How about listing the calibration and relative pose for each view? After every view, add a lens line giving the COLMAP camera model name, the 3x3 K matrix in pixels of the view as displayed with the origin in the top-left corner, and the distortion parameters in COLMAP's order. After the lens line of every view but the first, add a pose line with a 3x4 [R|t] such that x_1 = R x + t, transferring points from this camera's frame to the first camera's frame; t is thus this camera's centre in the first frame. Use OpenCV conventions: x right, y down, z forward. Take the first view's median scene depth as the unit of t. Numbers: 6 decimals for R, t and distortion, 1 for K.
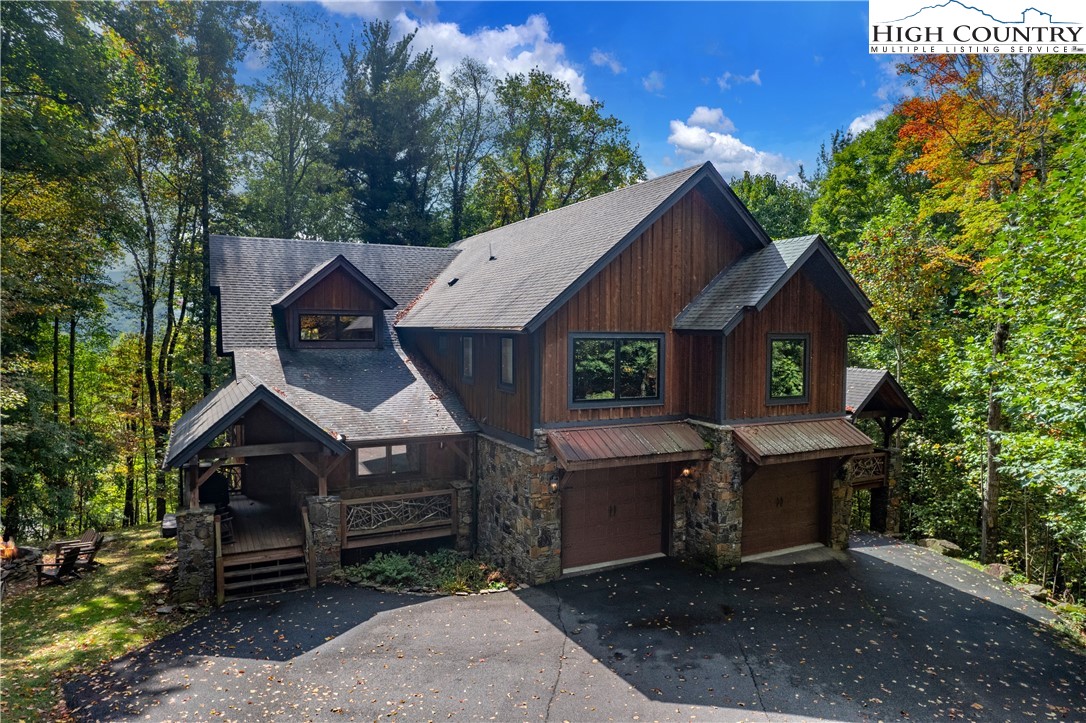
lens RADIAL K [[700.2, 0, 544.2], [0, 700.2, 358.6], [0, 0, 1]] dist [-0.021377, 0.001968]
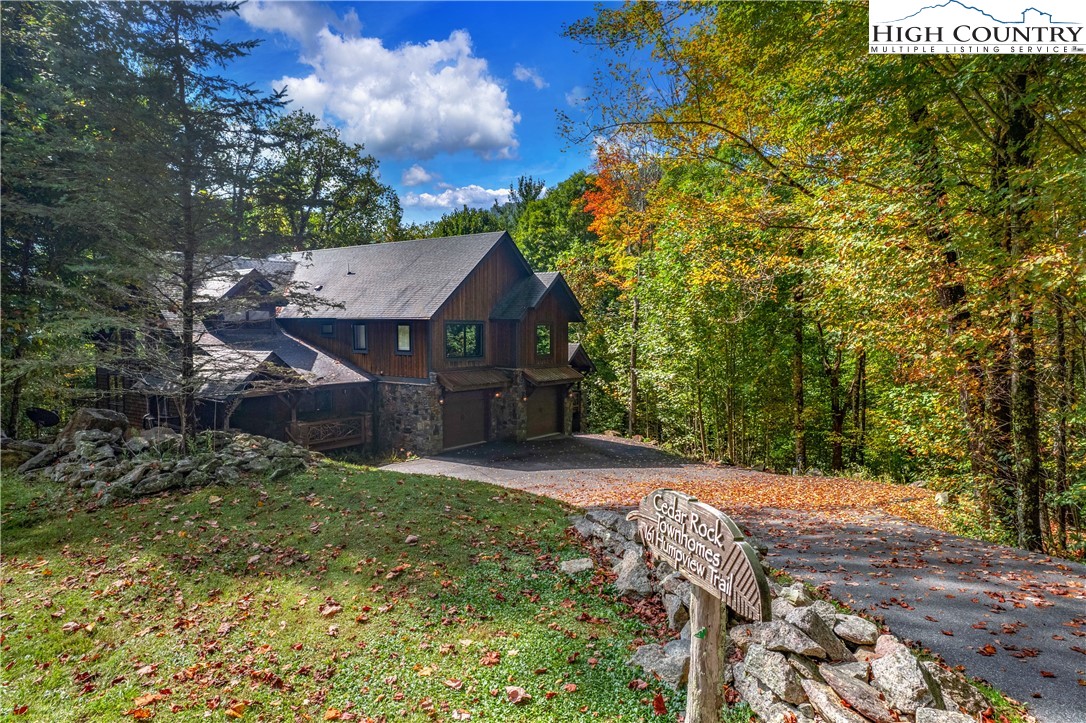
lens RADIAL K [[700.2, 0, 542.4], [0, 700.2, 361.6], [0, 0, 1]] dist [-0.021377, 0.001968]
pose [[0.892150, -0.029502, 0.450775, -0.513705], [0.025993, 0.999564, 0.013976, 0.047490], [-0.450991, -0.000752, 0.892528, -0.703049]]
